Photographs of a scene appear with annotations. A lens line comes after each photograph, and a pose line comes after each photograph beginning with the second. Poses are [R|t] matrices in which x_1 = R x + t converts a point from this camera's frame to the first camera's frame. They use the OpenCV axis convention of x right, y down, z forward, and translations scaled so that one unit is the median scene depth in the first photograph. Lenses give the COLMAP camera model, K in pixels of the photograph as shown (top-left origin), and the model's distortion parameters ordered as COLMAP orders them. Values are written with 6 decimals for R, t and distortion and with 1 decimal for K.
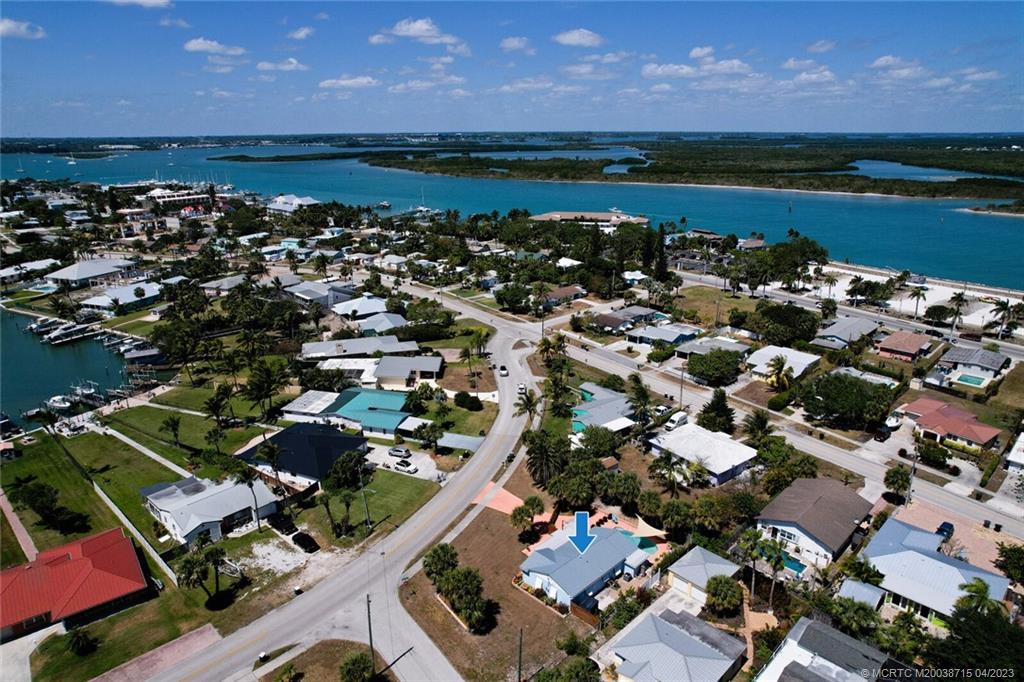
lens RADIAL K [[652.8, 0, 509.2], [0, 652.8, 339.3], [0, 0, 1]] dist [-0.063700, 0.050197]
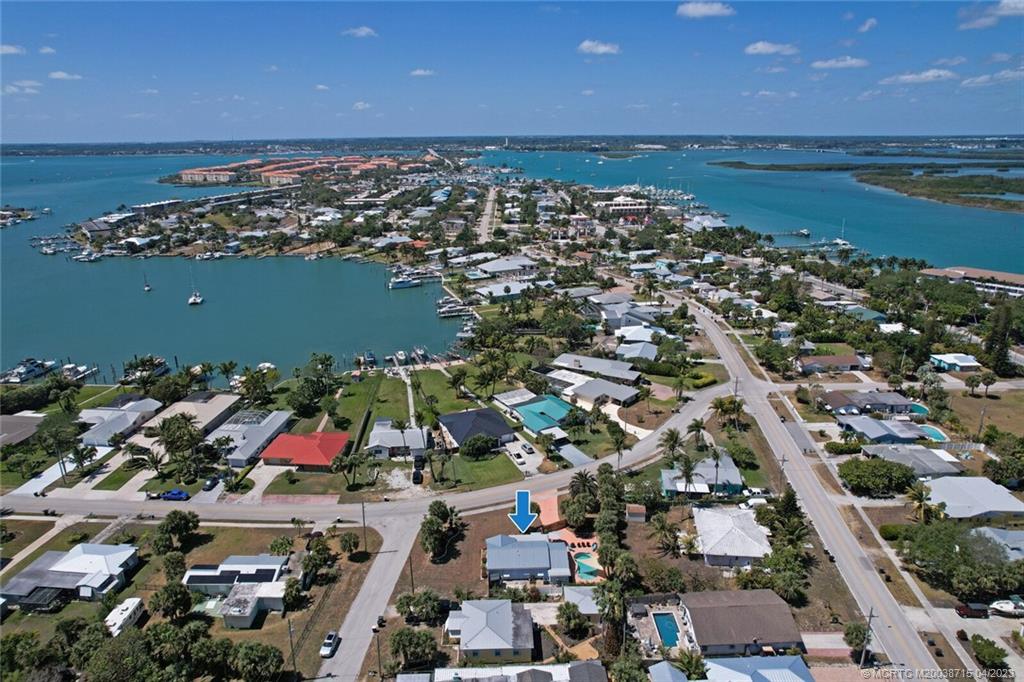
lens RADIAL K [[652.8, 0, 509.2], [0, 652.8, 339.3], [0, 0, 1]] dist [-0.063700, 0.050197]
pose [[0.730194, 0.206426, -0.651311, 0.483252], [-0.205875, 0.975437, 0.078345, -0.109635], [0.651485, 0.076881, 0.754756, -0.045199]]
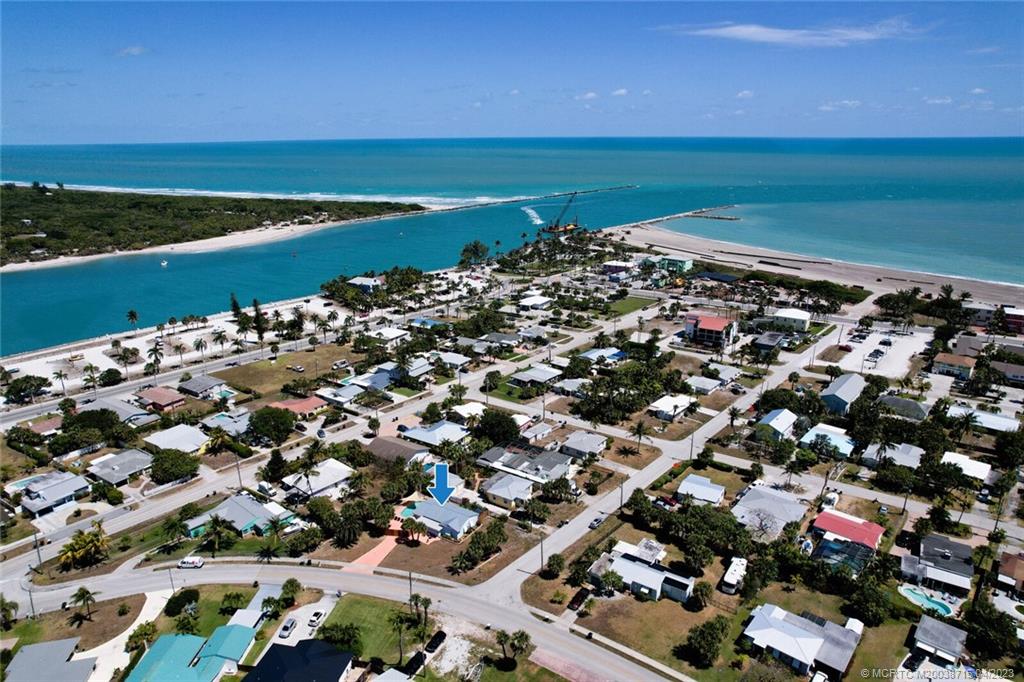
lens RADIAL K [[652.8, 0, 509.2], [0, 652.8, 339.3], [0, 0, 1]] dist [-0.063700, 0.050197]
pose [[-0.214806, -0.288326, 0.933127, -0.810723], [0.311633, 0.885253, 0.345271, -0.363554], [-0.925604, 0.364959, -0.100306, 0.460557]]
